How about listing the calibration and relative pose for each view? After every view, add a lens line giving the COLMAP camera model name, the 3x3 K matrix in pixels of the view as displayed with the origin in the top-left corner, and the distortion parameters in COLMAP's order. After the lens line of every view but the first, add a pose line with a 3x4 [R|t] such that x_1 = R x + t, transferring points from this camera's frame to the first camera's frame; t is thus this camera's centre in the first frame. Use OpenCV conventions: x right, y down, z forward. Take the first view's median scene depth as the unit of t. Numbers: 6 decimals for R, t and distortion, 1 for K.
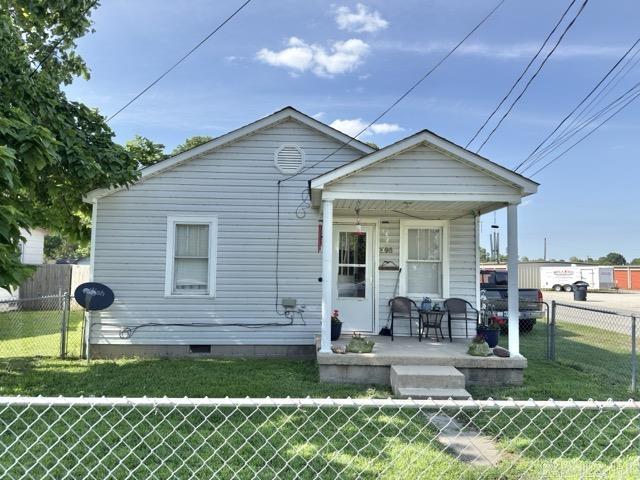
lens RADIAL K [[451.6, 0, 319.0], [0, 451.6, 248.5], [0, 0, 1]] dist [0.021658, -0.035424]
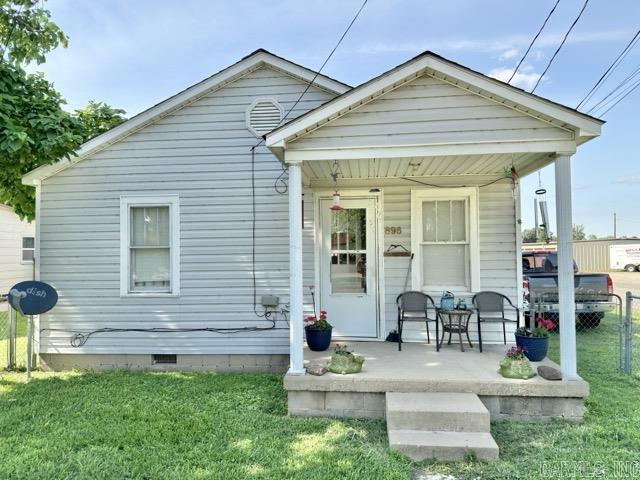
lens RADIAL K [[451.6, 0, 320.5], [0, 451.6, 249.0], [0, 0, 1]] dist [0.021658, -0.035424]
pose [[0.993059, -0.028244, -0.114175, 0.114275], [0.032069, 0.998979, 0.031809, 0.006848], [0.113160, -0.035249, 0.992951, 0.230371]]
